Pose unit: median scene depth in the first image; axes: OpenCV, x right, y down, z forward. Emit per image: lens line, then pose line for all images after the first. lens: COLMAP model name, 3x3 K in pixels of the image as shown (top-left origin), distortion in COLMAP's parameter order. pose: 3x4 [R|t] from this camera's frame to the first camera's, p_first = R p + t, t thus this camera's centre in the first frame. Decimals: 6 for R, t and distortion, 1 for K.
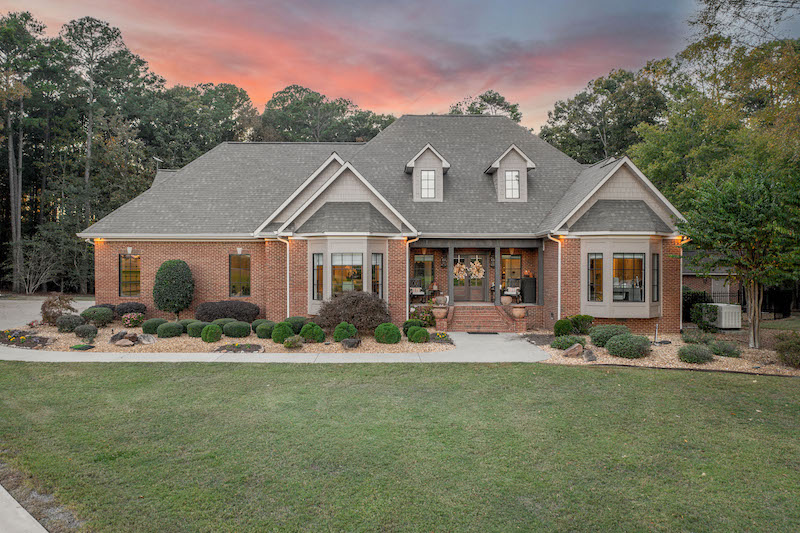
lens RADIAL K [[626.5, 0, 400.0], [0, 626.5, 266.5], [0, 0, 1]] dist [-0.008469, -0.004071]
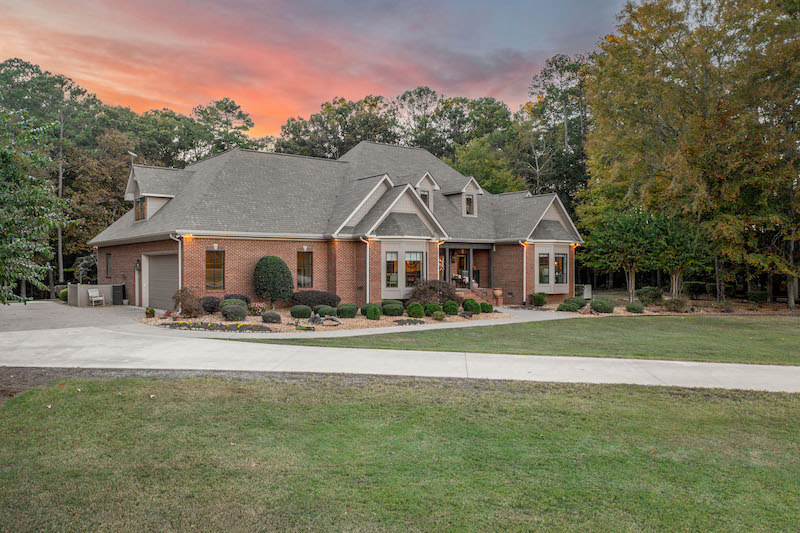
lens RADIAL K [[626.5, 0, 400.0], [0, 626.5, 266.5], [0, 0, 1]] dist [-0.008469, -0.004071]
pose [[0.803464, -0.002527, 0.595348, -0.865426], [0.002032, 0.999997, 0.001502, 0.007849], [-0.595350, 0.000003, 0.803466, -0.053674]]
